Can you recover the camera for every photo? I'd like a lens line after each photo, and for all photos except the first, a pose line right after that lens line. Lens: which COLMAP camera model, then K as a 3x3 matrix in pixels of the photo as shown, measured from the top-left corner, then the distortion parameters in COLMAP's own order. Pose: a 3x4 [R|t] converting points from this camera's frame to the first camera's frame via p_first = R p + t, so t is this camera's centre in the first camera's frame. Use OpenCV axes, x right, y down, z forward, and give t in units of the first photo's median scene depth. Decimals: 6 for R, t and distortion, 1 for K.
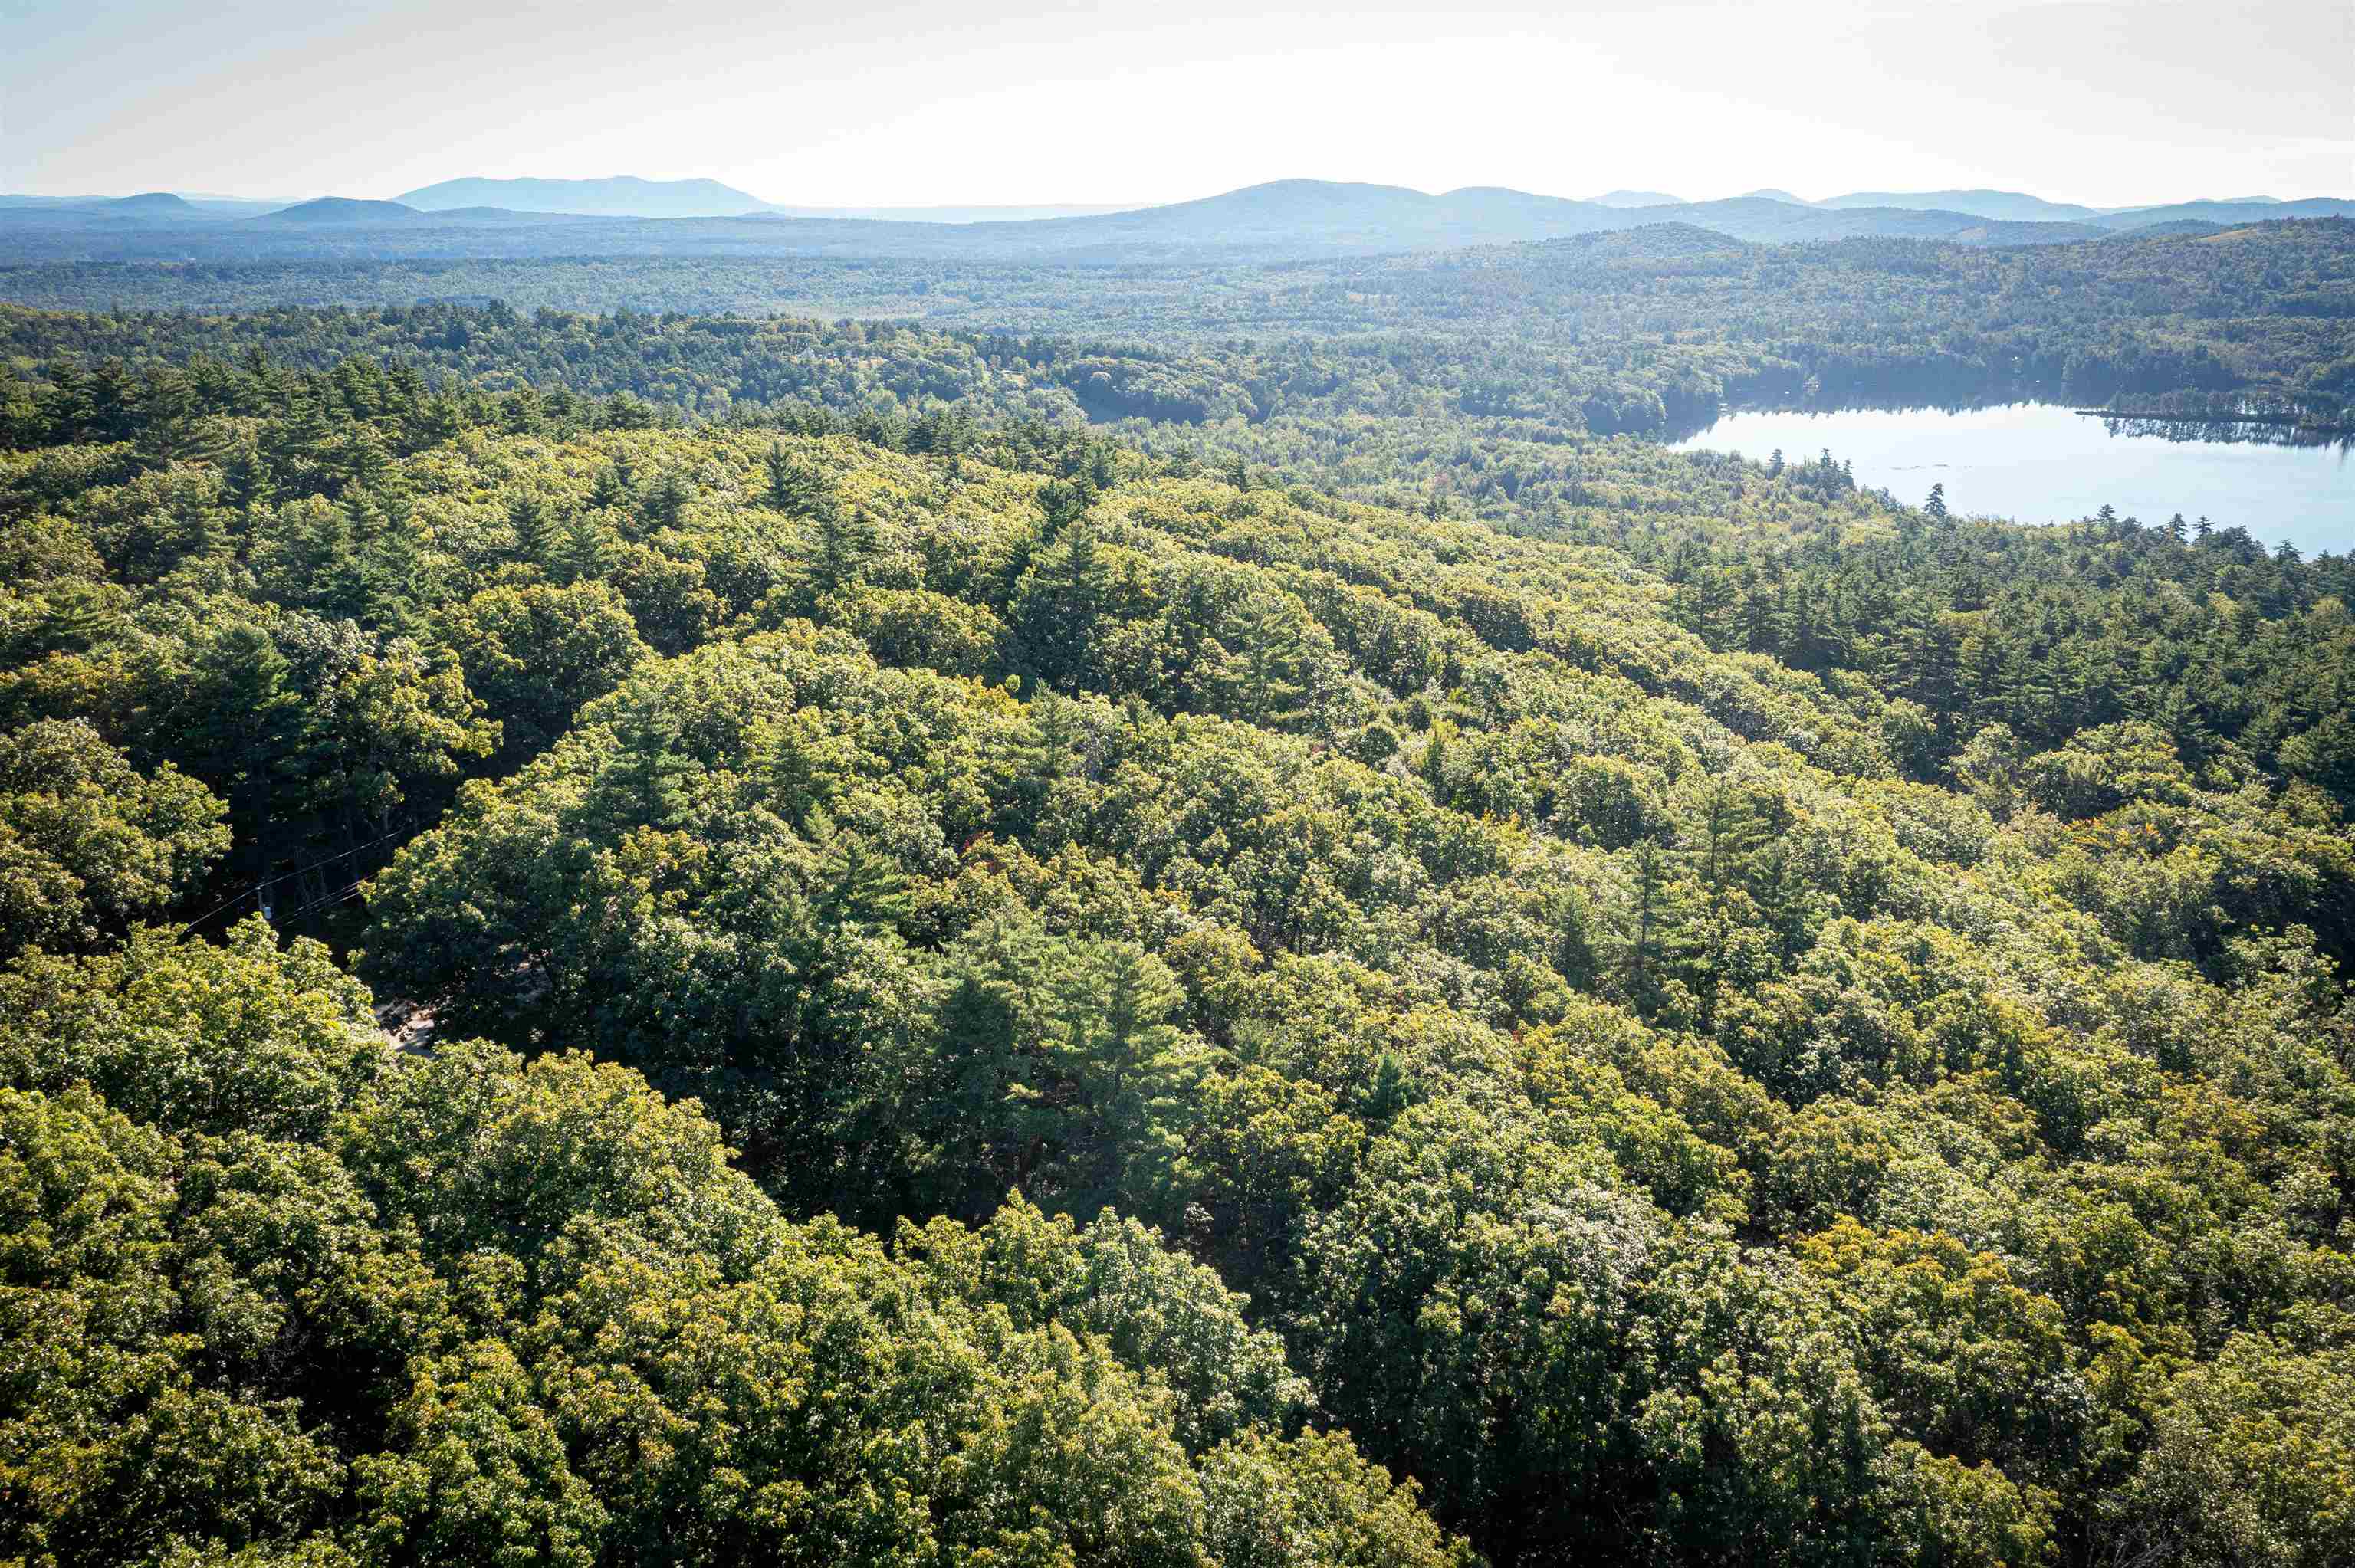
lens RADIAL K [[1886.1, 0, 1173.3], [0, 1886.1, 787.8], [0, 0, 1]] dist [-0.000898, 0.005605]
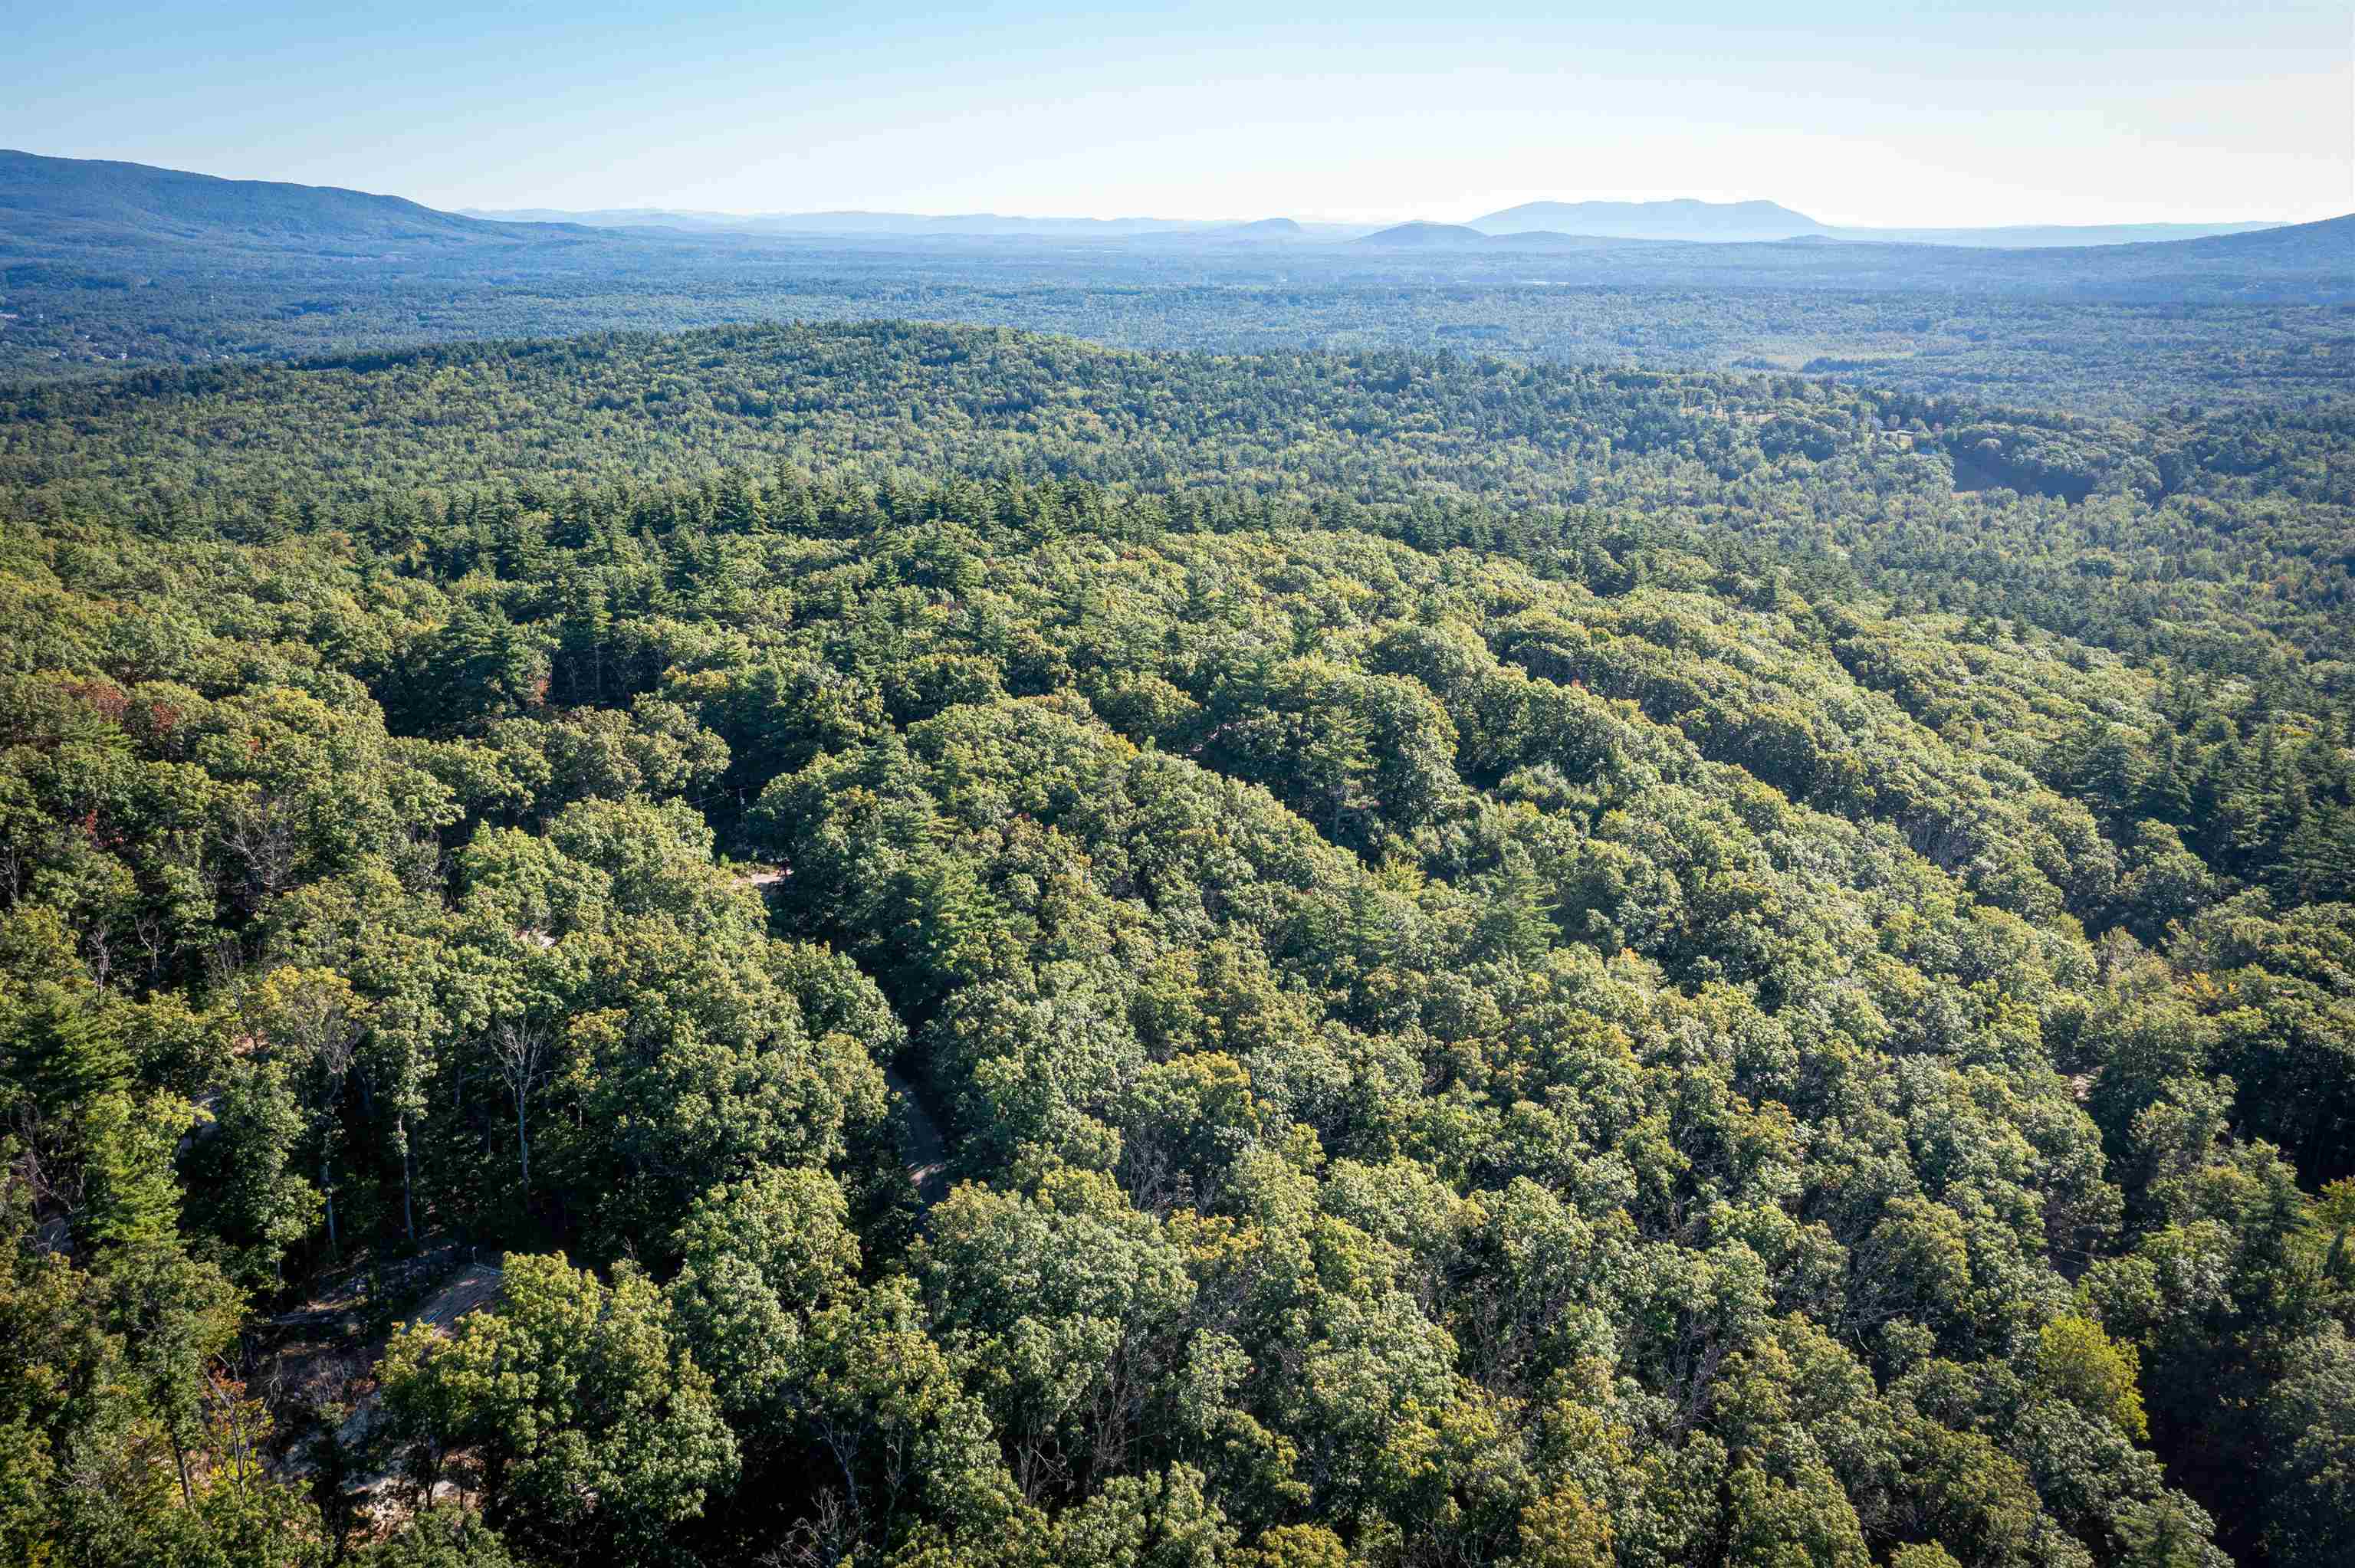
lens RADIAL K [[1886.1, 0, 1181.5], [0, 1886.1, 782.5], [0, 0, 1]] dist [-0.000898, 0.005605]
pose [[0.860636, 0.140381, -0.489489, 0.108645], [-0.144092, 0.989100, 0.030318, -0.010158], [0.488410, 0.044439, 0.871482, -0.068720]]
